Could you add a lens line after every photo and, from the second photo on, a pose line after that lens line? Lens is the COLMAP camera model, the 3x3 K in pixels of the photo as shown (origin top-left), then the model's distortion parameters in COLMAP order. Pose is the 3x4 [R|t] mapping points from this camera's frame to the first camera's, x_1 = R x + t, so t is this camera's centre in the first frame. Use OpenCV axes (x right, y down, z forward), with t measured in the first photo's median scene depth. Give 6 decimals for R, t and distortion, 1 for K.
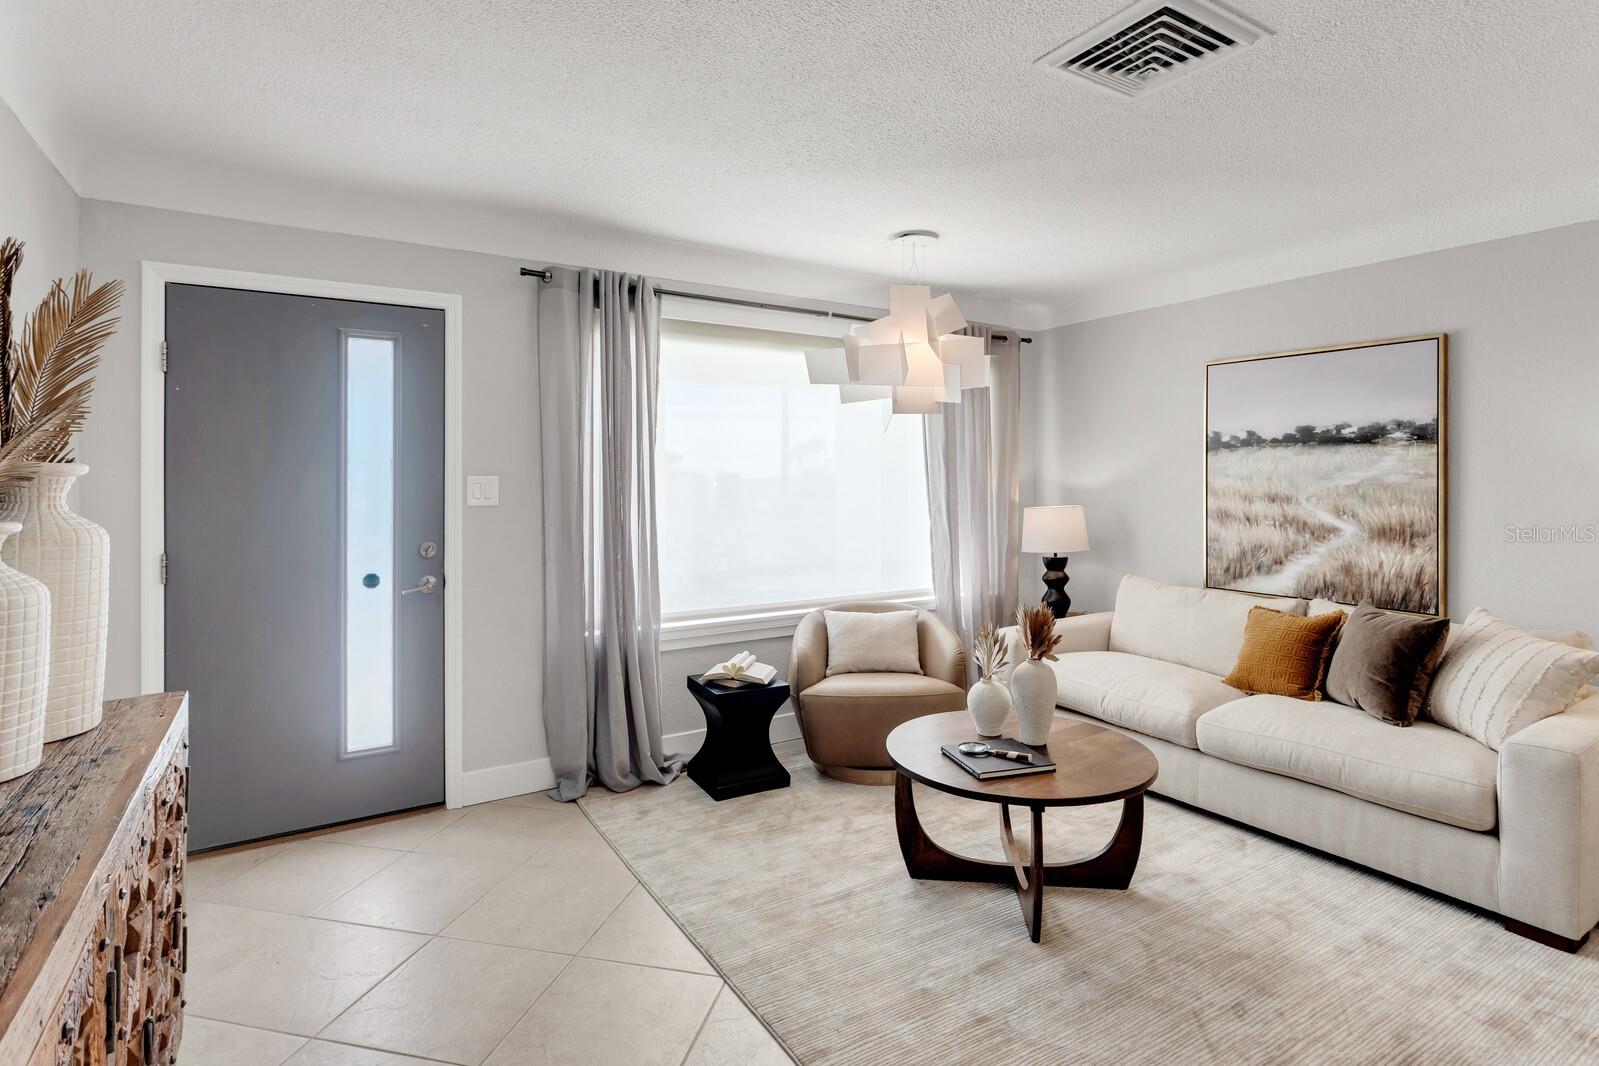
lens RADIAL K [[809.0, 0, 799.7], [0, 809.0, 476.9], [0, 0, 1]] dist [-0.011132, 0.000210]
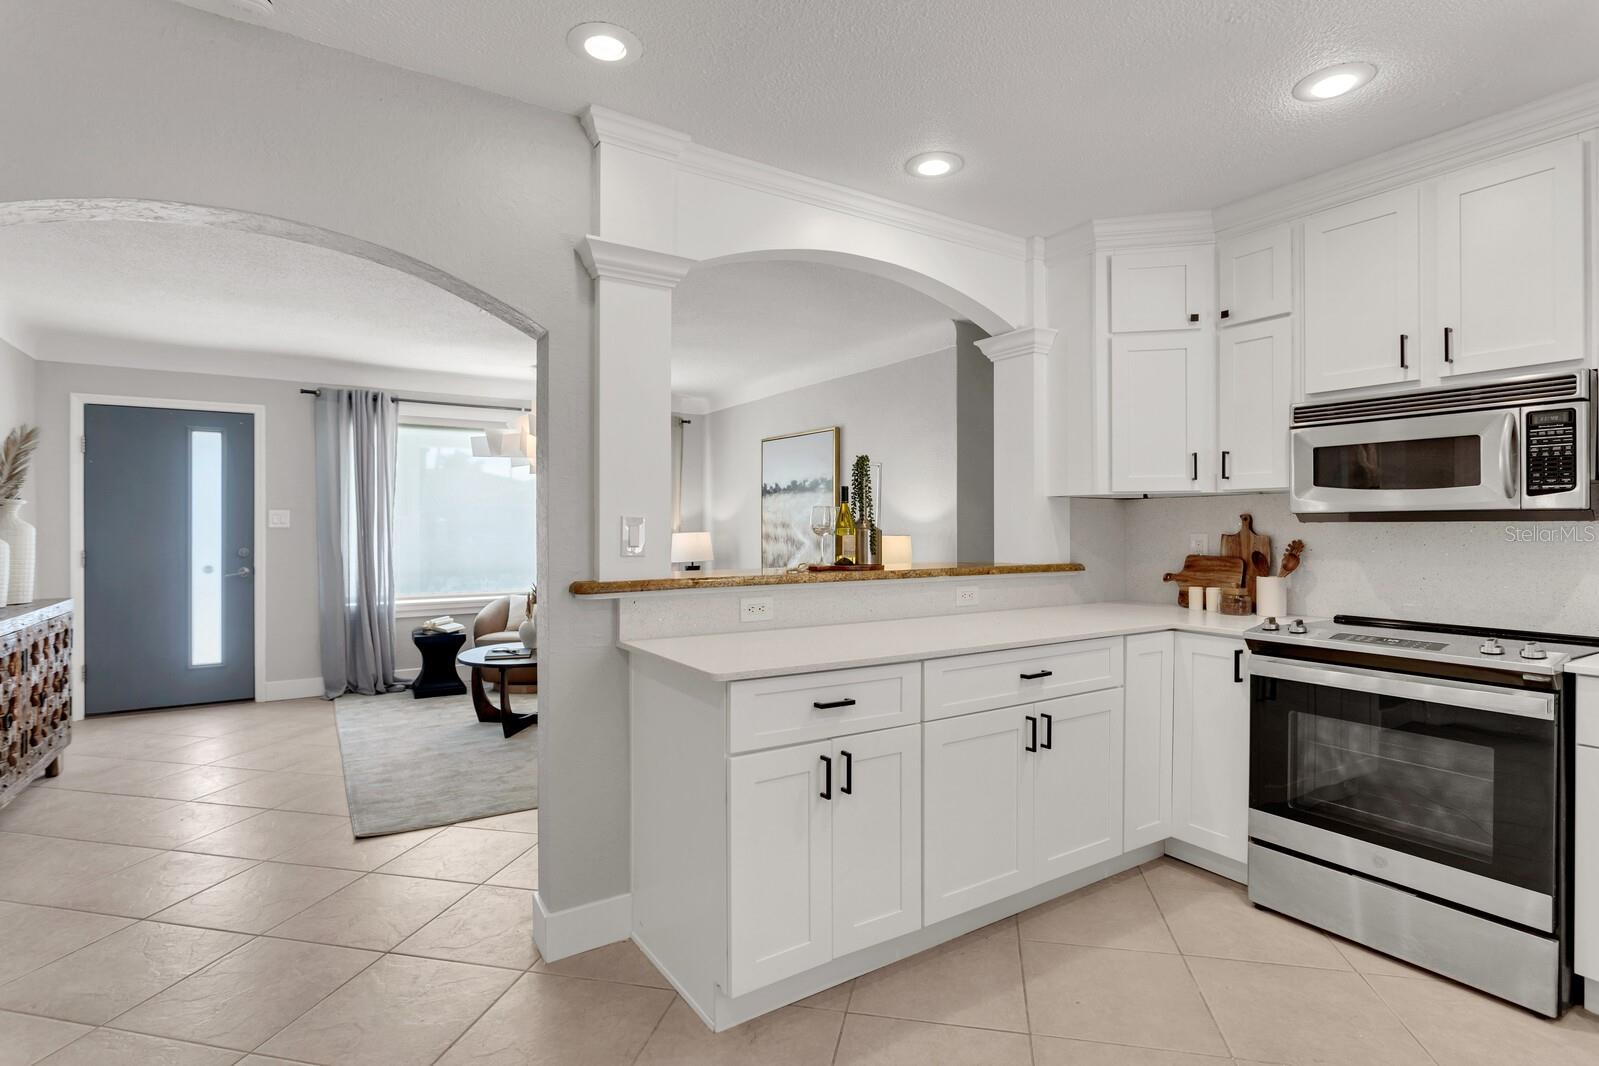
lens RADIAL K [[796.0, 0, 796.3], [0, 796.0, 526.1], [0, 0, 1]] dist [-0.002689, 0.000456]
pose [[0.999999, -0.000008, -0.001243, 0.695513], [0.000012, 0.999993, 0.003681, 0.025792], [0.001243, -0.003681, 0.999992, -0.676829]]
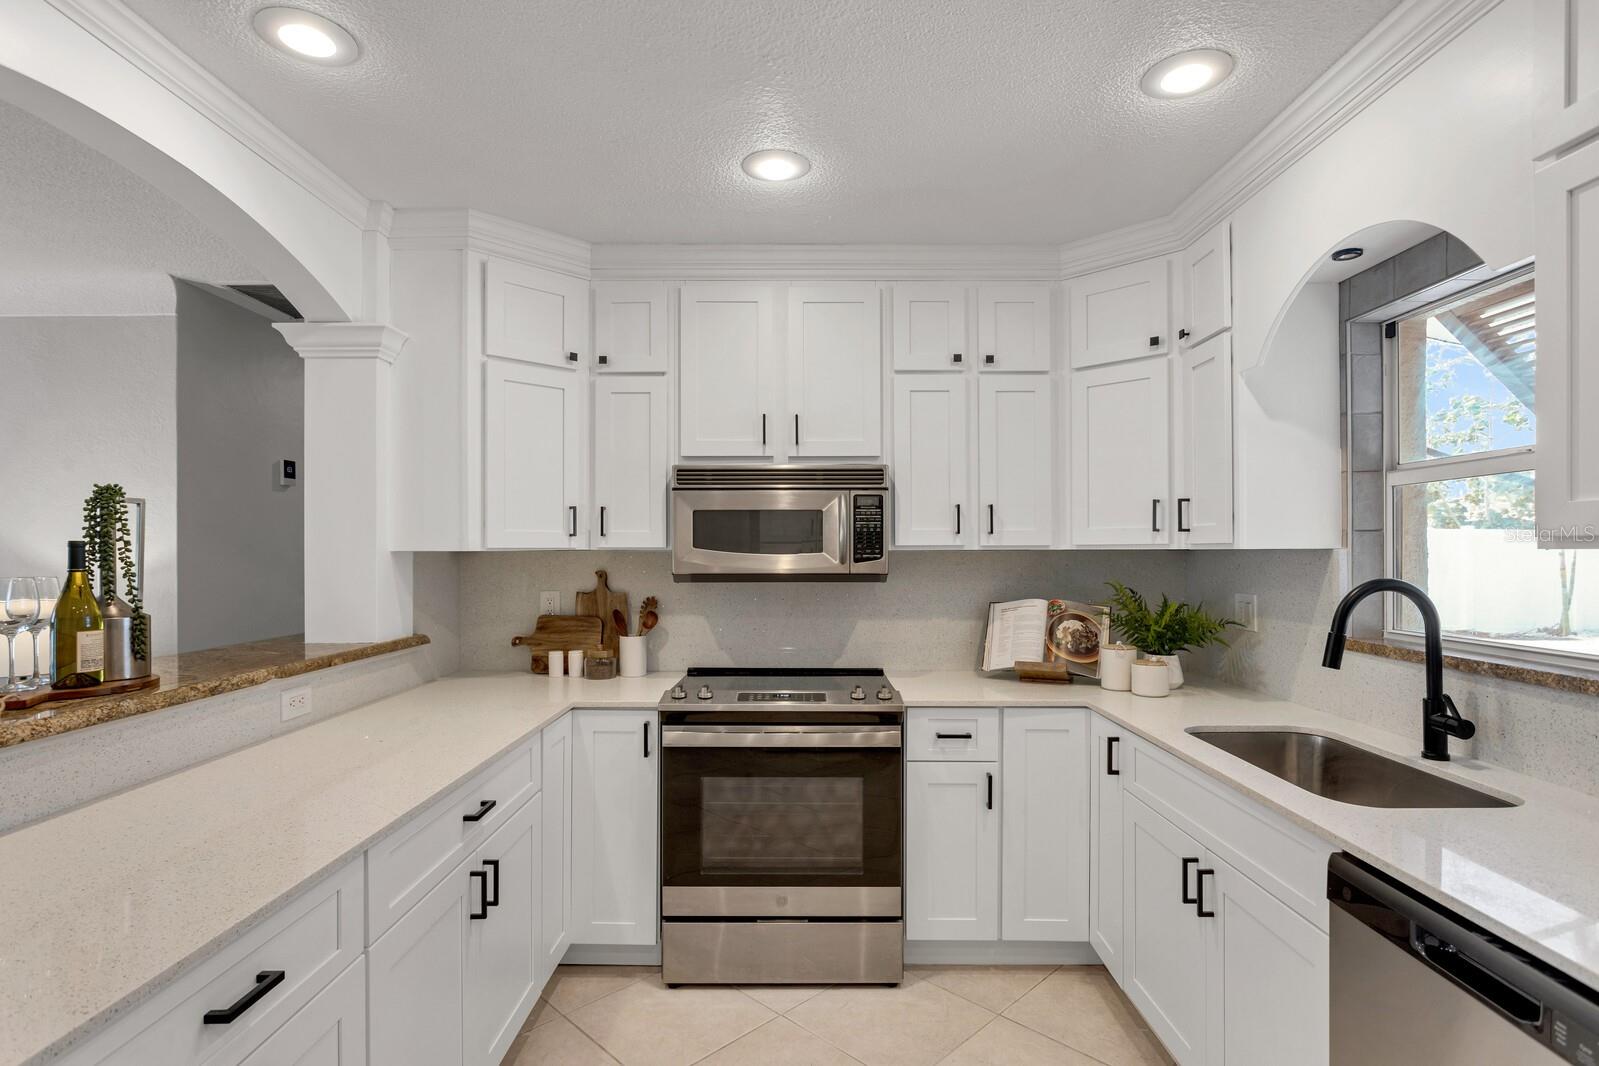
lens RADIAL K [[812.1, 0, 794.3], [0, 812.1, 549.8], [0, 0, 1]] dist [-0.005297, -0.000165]
pose [[0.545129, -0.003432, 0.838345, 0.575362], [-0.002958, 0.999978, 0.006017, -0.013838], [-0.838347, -0.005760, 0.545106, -0.424709]]
